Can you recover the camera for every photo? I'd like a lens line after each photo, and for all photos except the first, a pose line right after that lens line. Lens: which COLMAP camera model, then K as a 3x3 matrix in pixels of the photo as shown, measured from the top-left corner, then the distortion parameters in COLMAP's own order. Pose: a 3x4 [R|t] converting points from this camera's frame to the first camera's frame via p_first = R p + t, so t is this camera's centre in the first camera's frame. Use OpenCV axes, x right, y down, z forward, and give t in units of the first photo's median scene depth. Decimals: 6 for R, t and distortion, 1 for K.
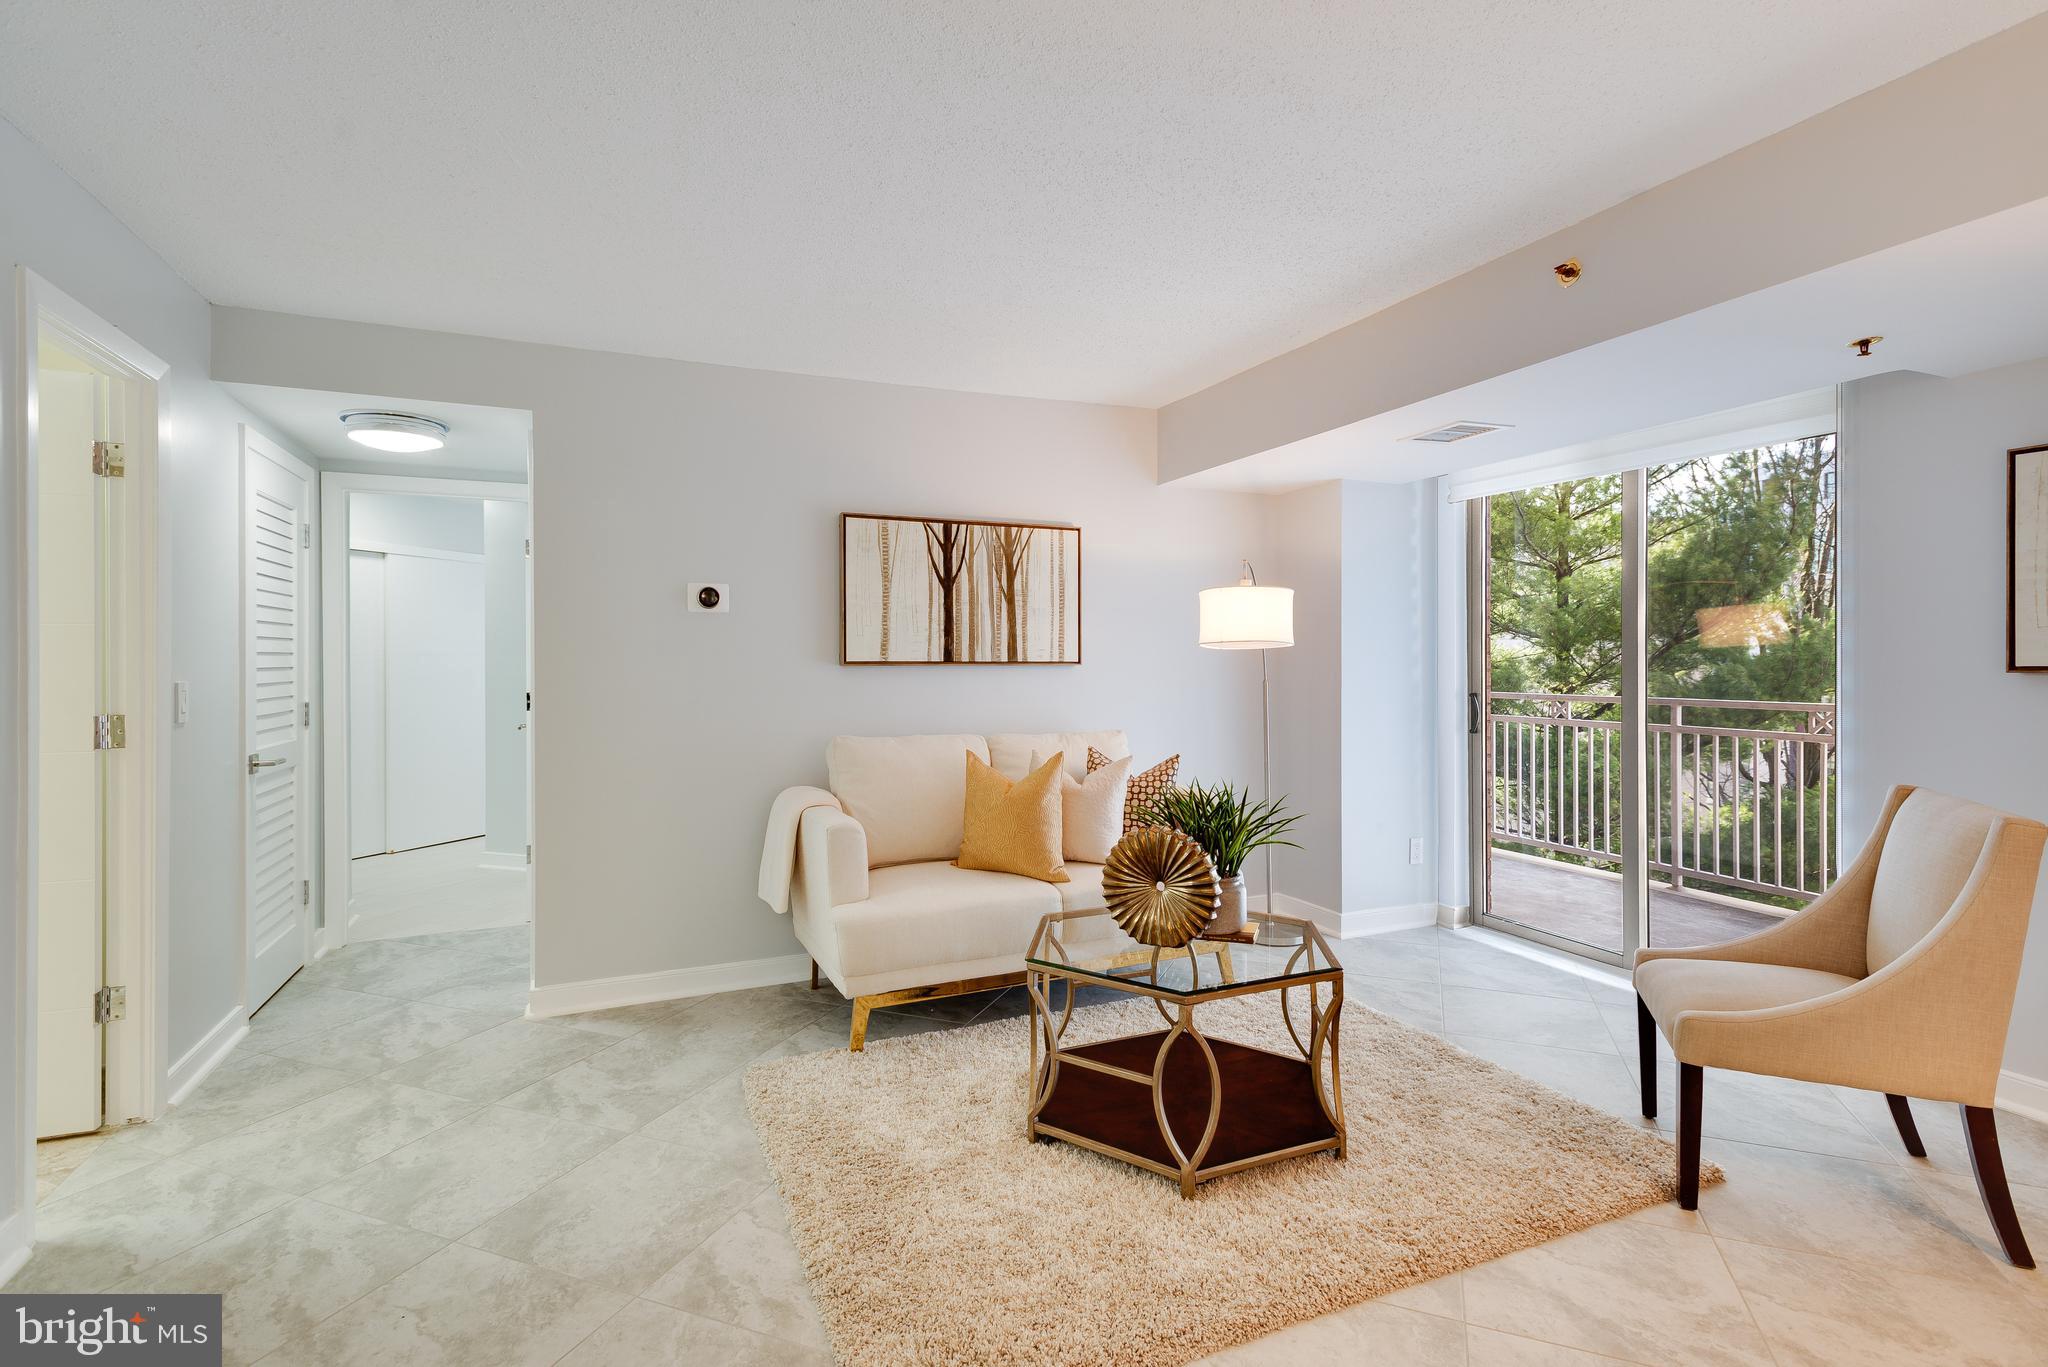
lens RADIAL K [[967.4, 0, 1041.2], [0, 967.4, 662.8], [0, 0, 1]] dist [0.013434, -0.000030]
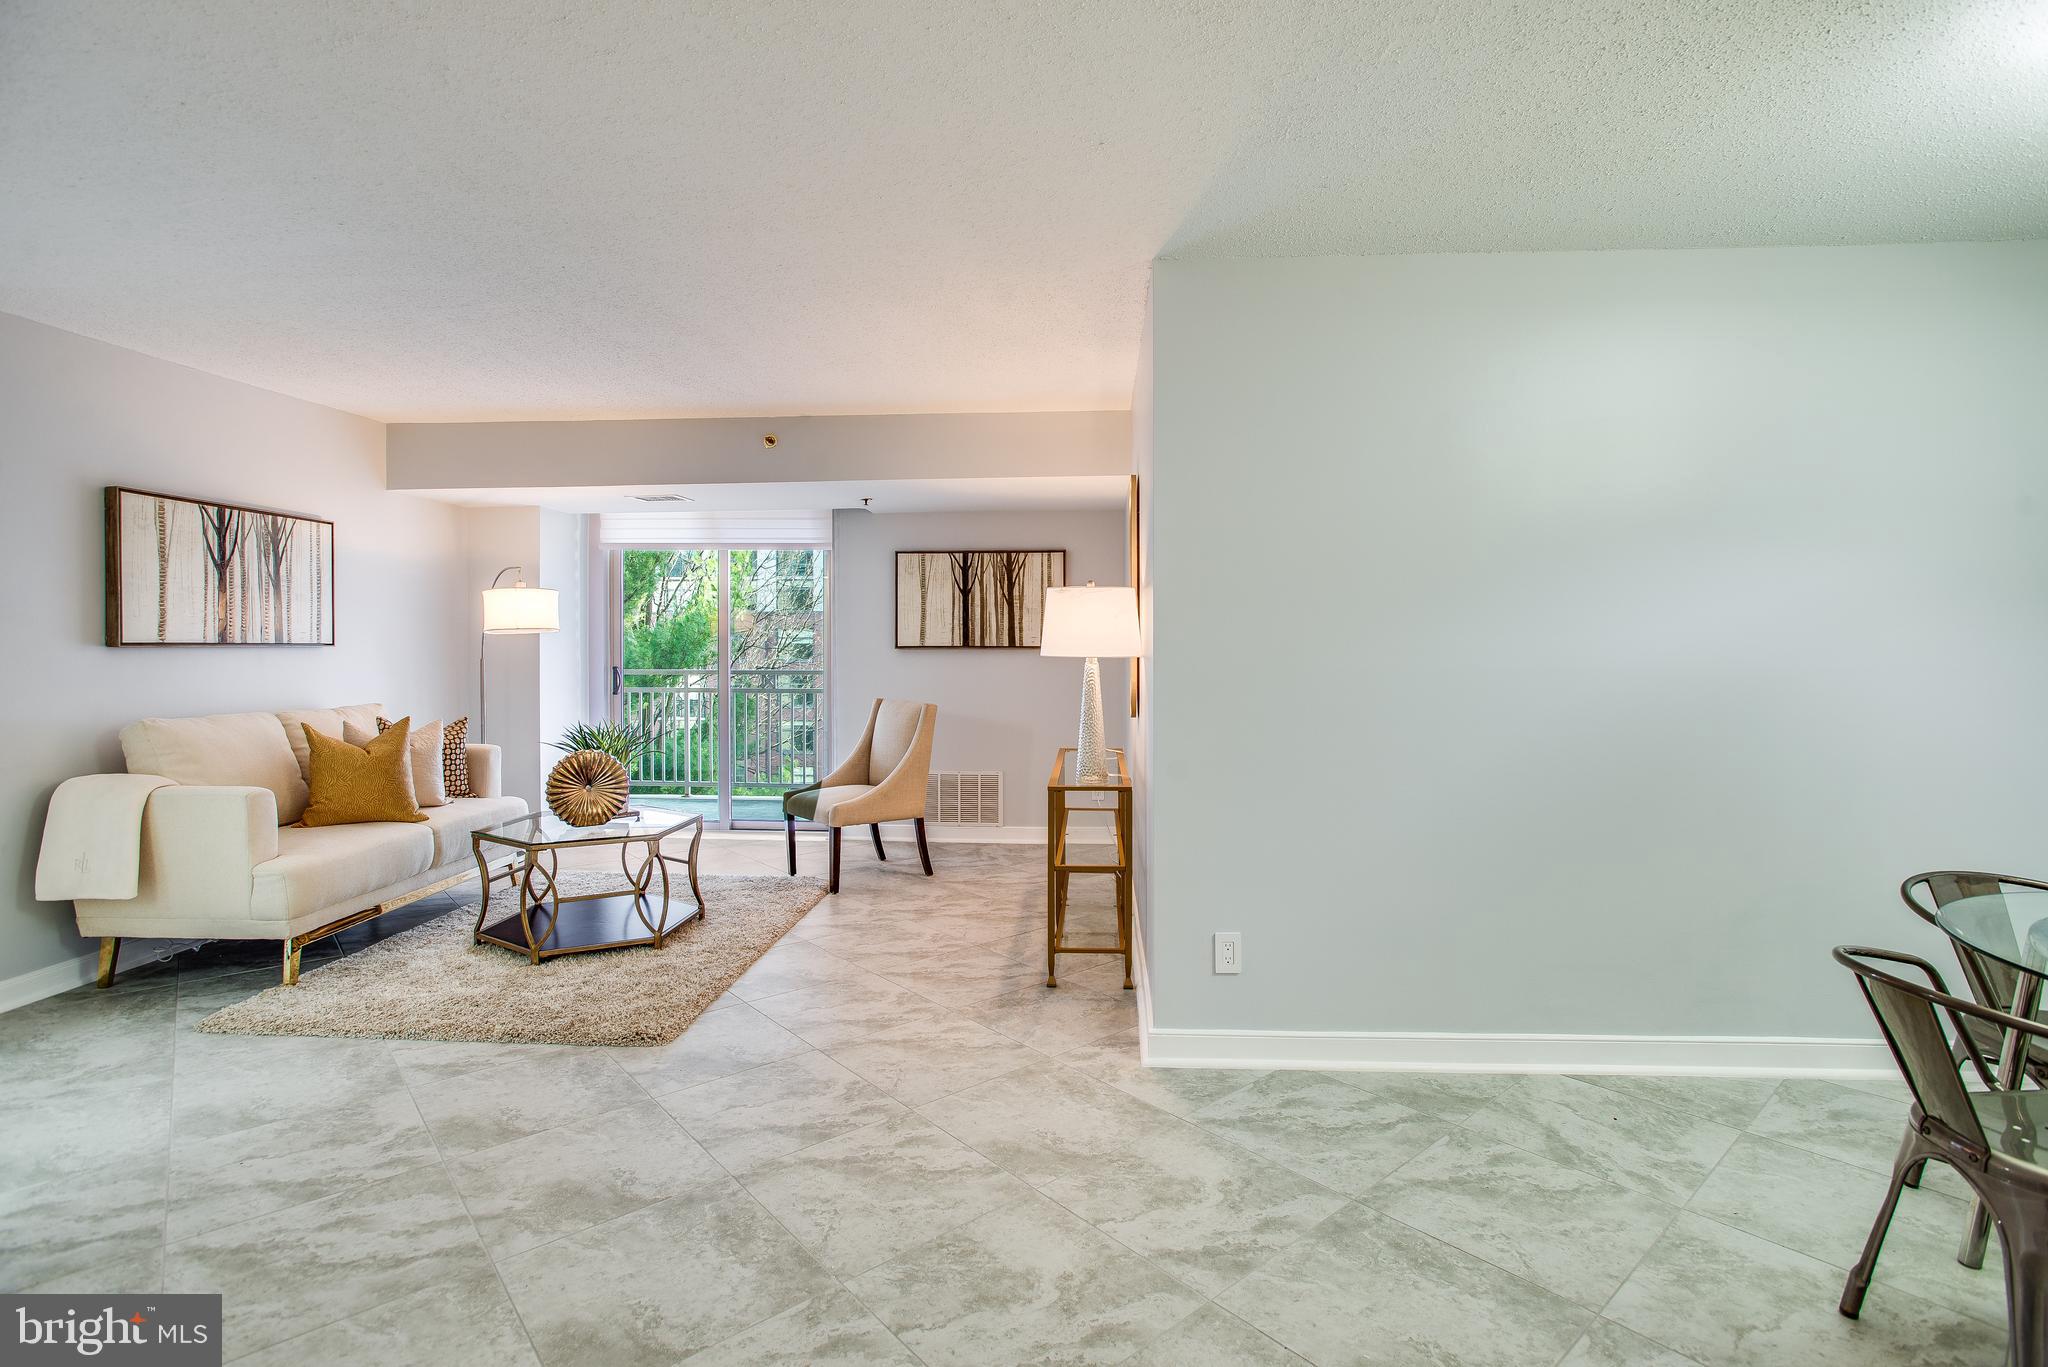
lens RADIAL K [[969.9, 0, 1010.2], [0, 969.9, 644.5], [0, 0, 1]] dist [-0.041070, 0.025482]
pose [[0.475215, 0.001588, 0.879868, -0.604600], [0.001305, 0.999996, -0.002510, 0.004001], [-0.879869, 0.002341, 0.475211, -0.214447]]
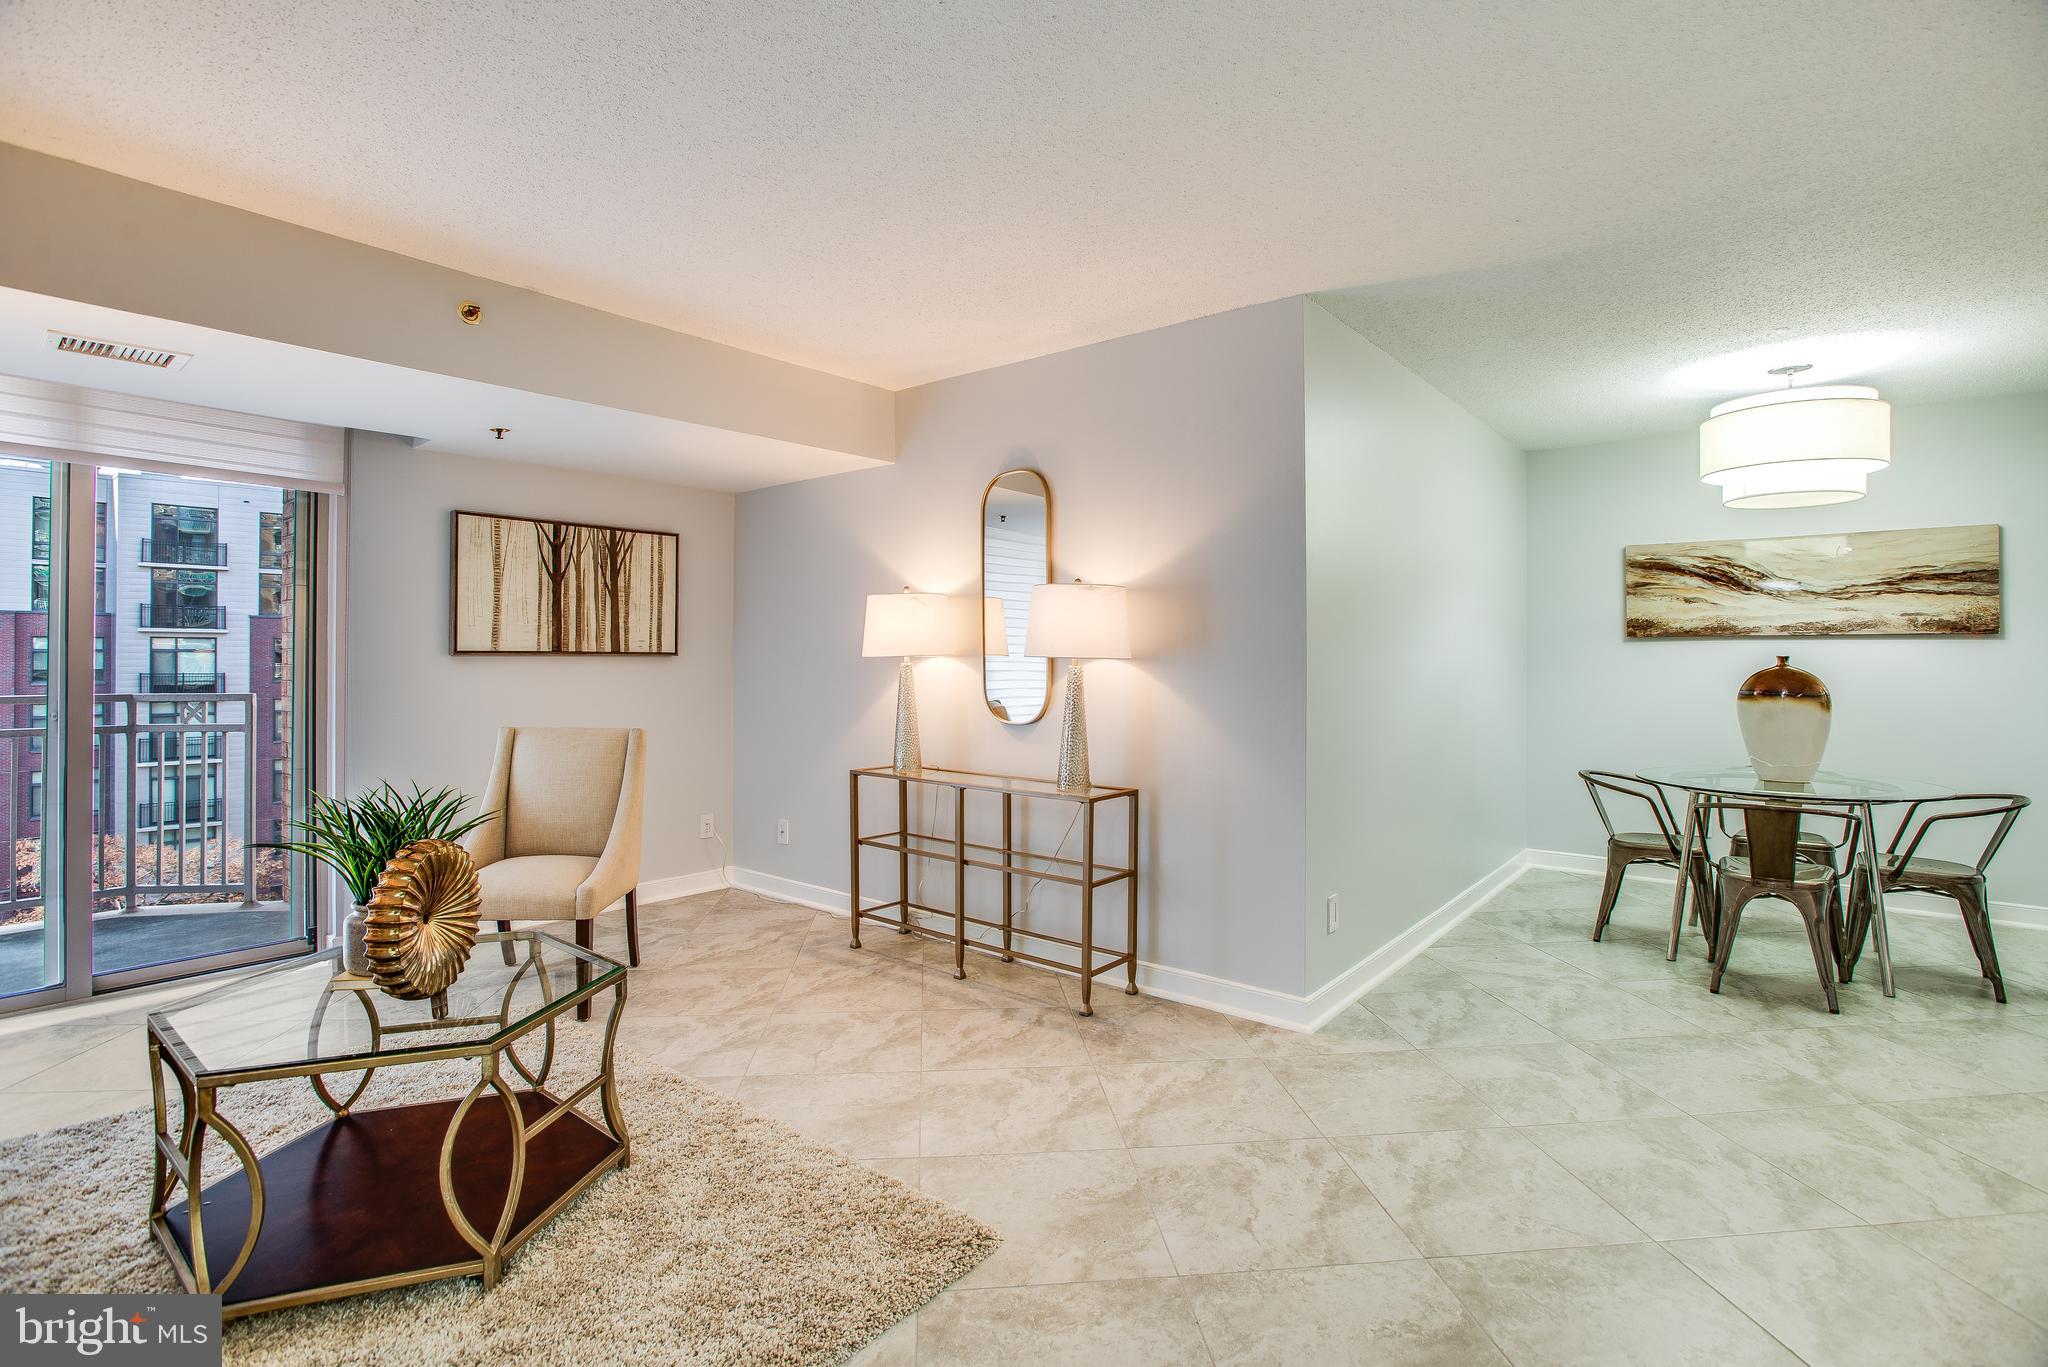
lens RADIAL K [[993.2, 0, 1015.0], [0, 993.2, 644.2], [0, 0, 1]] dist [-0.053465, 0.019955]
pose [[-0.443225, 0.016902, 0.896251, -0.533915], [0.003253, 0.999846, -0.017246, 0.015116], [-0.896404, -0.004728, -0.443212, 0.615240]]
